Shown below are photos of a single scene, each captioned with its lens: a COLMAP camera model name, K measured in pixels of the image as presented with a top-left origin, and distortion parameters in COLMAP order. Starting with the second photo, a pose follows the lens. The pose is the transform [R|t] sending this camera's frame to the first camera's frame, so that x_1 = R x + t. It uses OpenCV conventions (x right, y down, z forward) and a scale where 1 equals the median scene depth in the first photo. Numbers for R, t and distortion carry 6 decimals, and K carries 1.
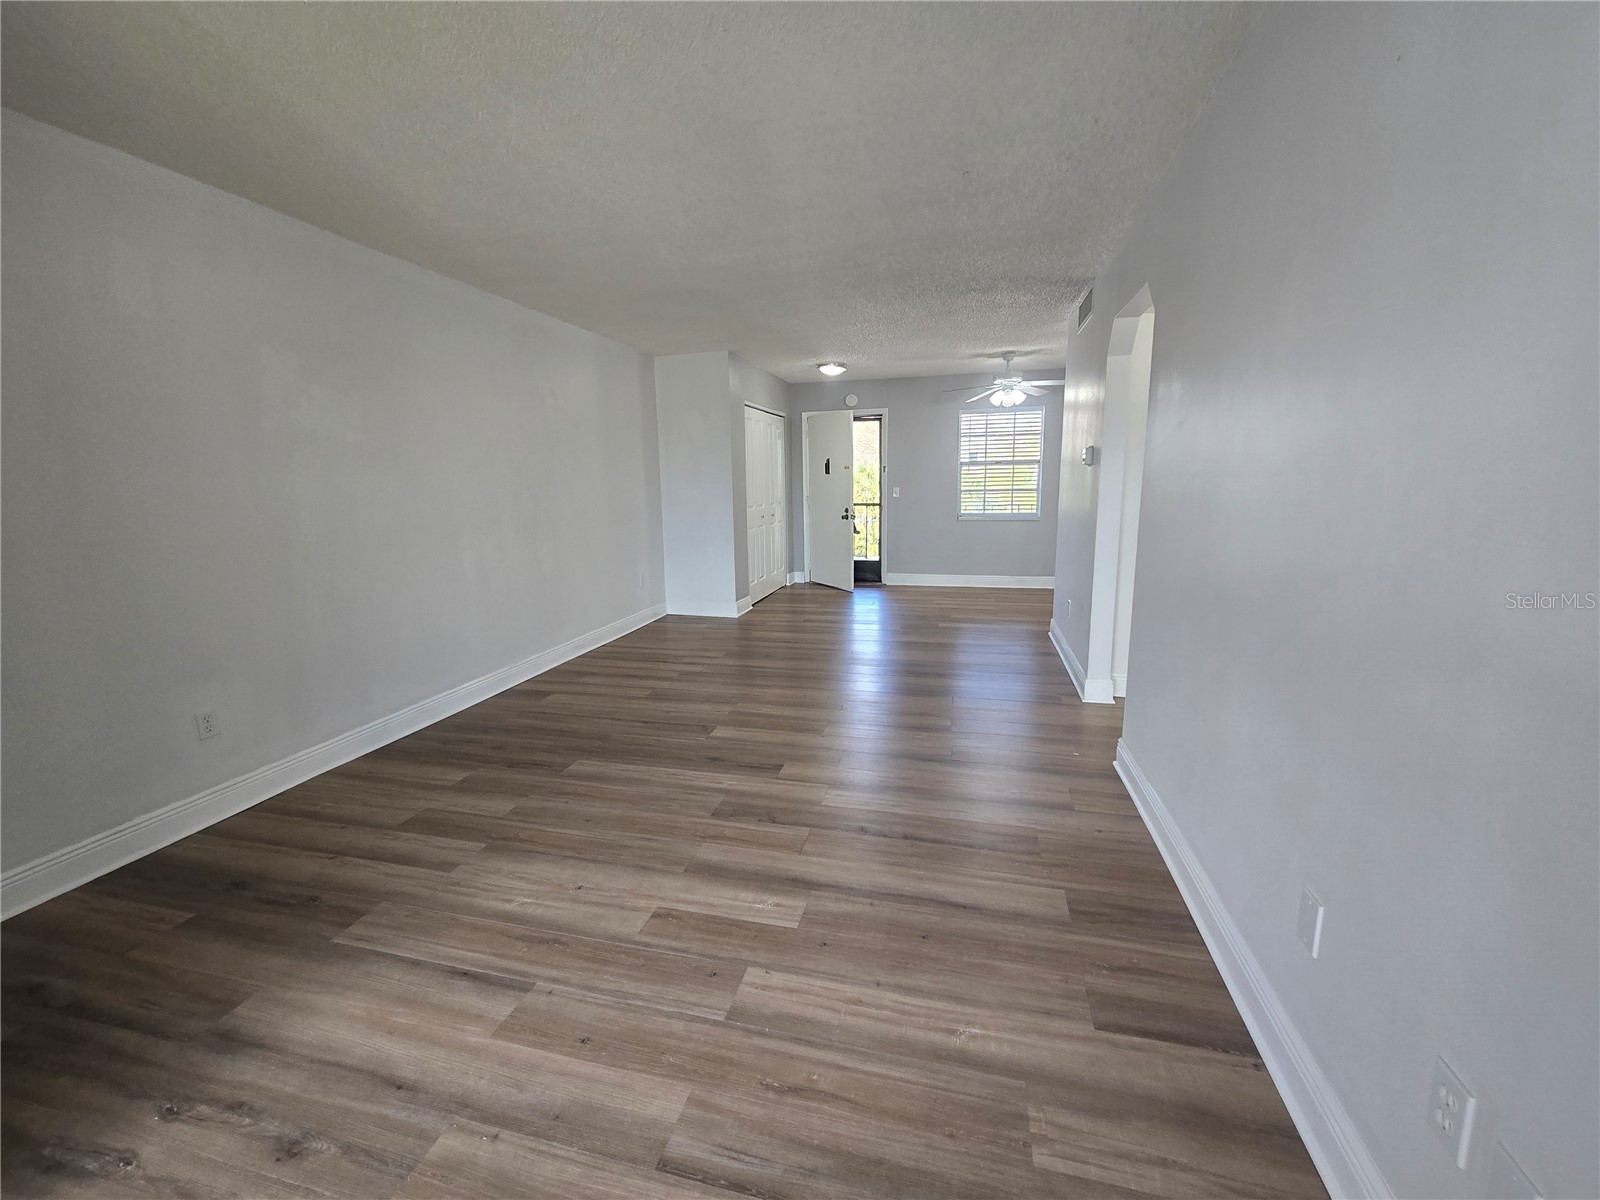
lens RADIAL K [[657.5, 0, 801.2], [0, 657.5, 596.4], [0, 0, 1]] dist [0.001946, 0.000545]
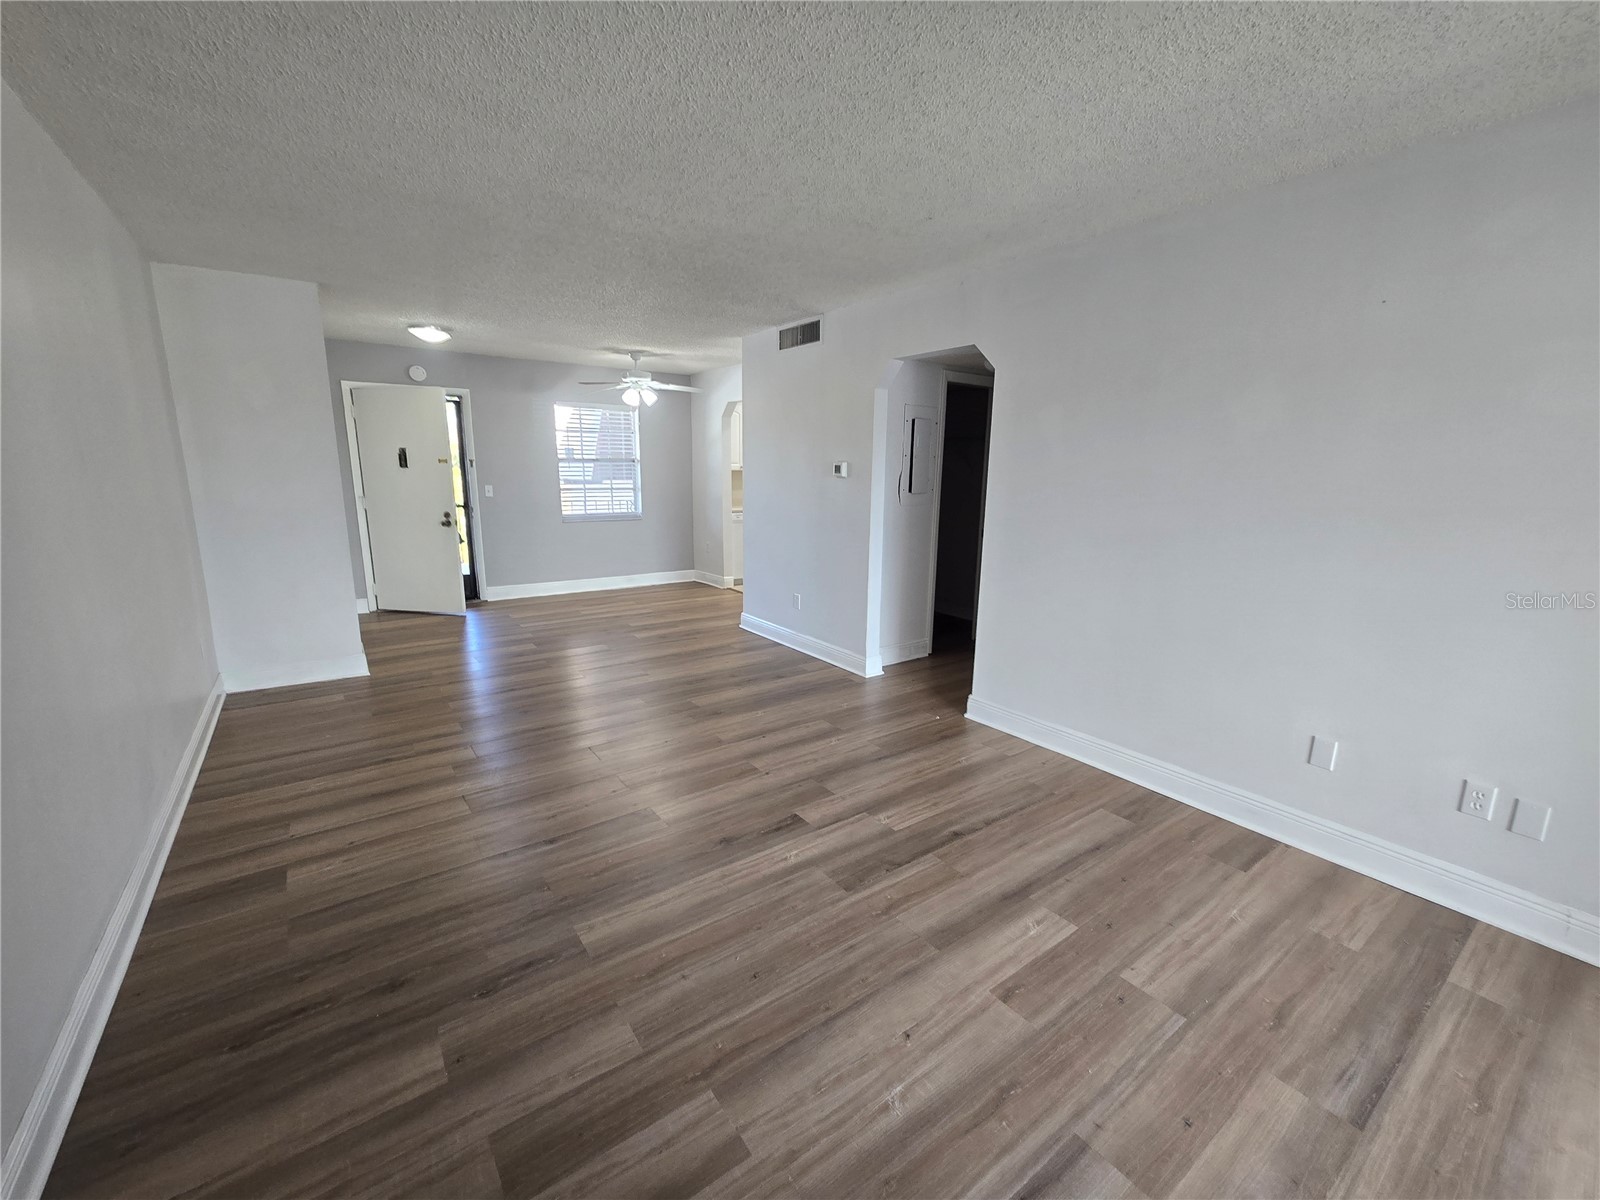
lens RADIAL K [[657.5, 0, 801.2], [0, 657.5, 596.4], [0, 0, 1]] dist [0.001946, 0.000545]
pose [[0.637189, -0.122155, 0.760966, -0.712426], [0.108753, 0.991731, 0.068135, -0.105328], [-0.762996, 0.039342, 0.645204, 0.429761]]
